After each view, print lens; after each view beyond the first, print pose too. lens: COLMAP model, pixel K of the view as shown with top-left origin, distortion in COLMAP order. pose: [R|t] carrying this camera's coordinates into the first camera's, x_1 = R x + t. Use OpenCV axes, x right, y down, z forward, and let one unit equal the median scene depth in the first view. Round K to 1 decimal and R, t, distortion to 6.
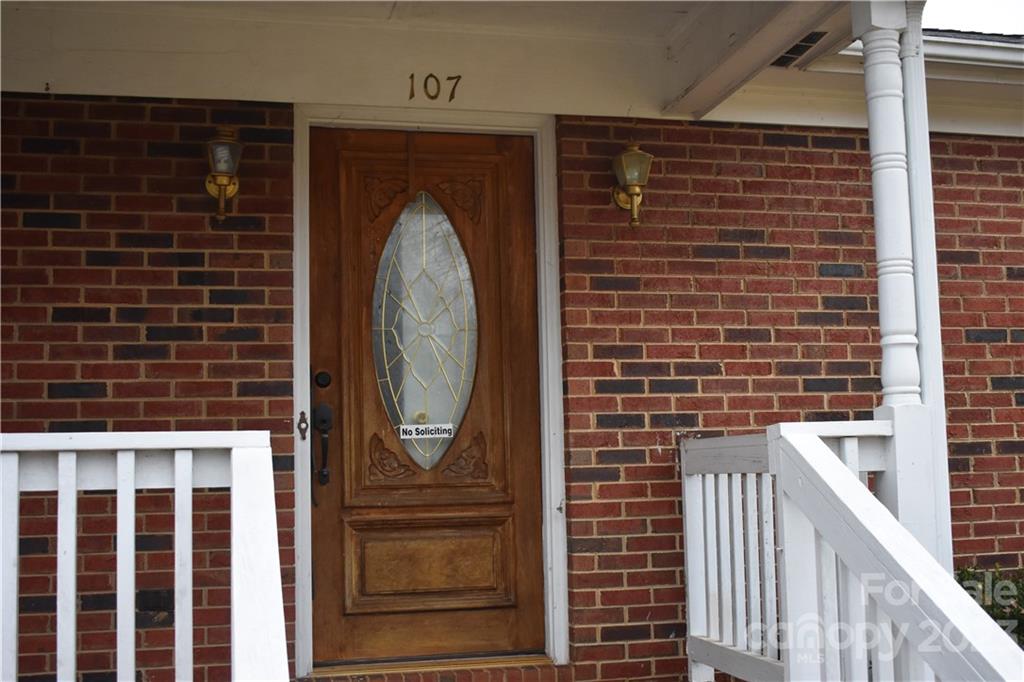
lens RADIAL K [[1220.9, 0, 511.9], [0, 1220.9, 337.0], [0, 0, 1]] dist [-0.097718, 0.000000]
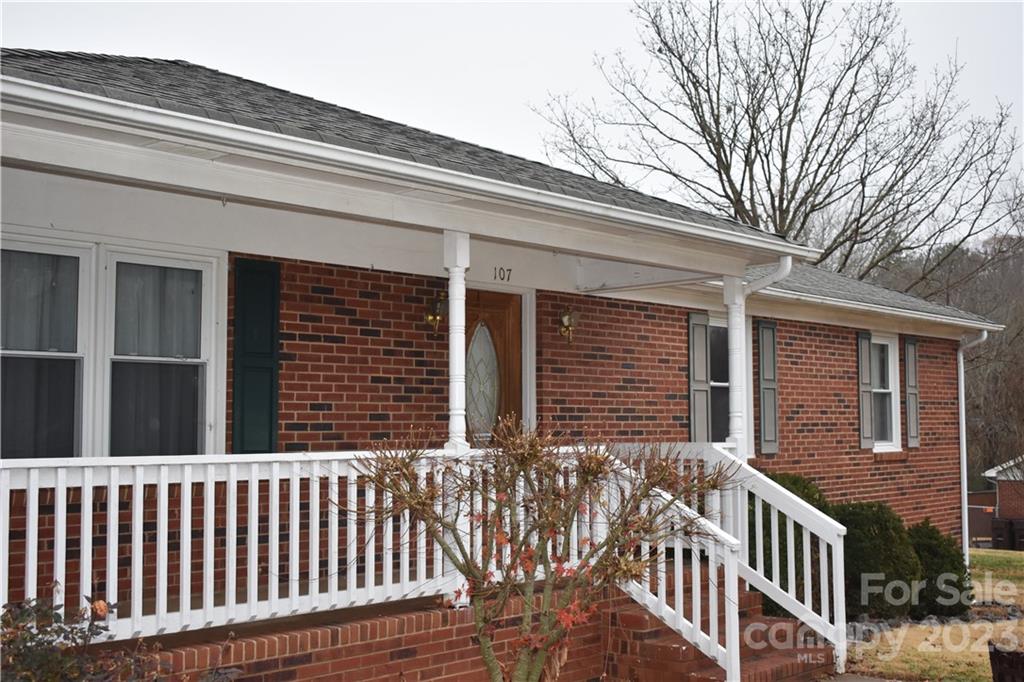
lens RADIAL K [[1220.9, 0, 512.2], [0, 1220.9, 342.0], [0, 0, 1]] dist [-0.097718, 0.000000]
pose [[0.821607, 0.045463, 0.568239, -1.210712], [-0.033942, 0.998948, -0.030846, -0.023971], [-0.569044, 0.006056, 0.822285, -0.726406]]
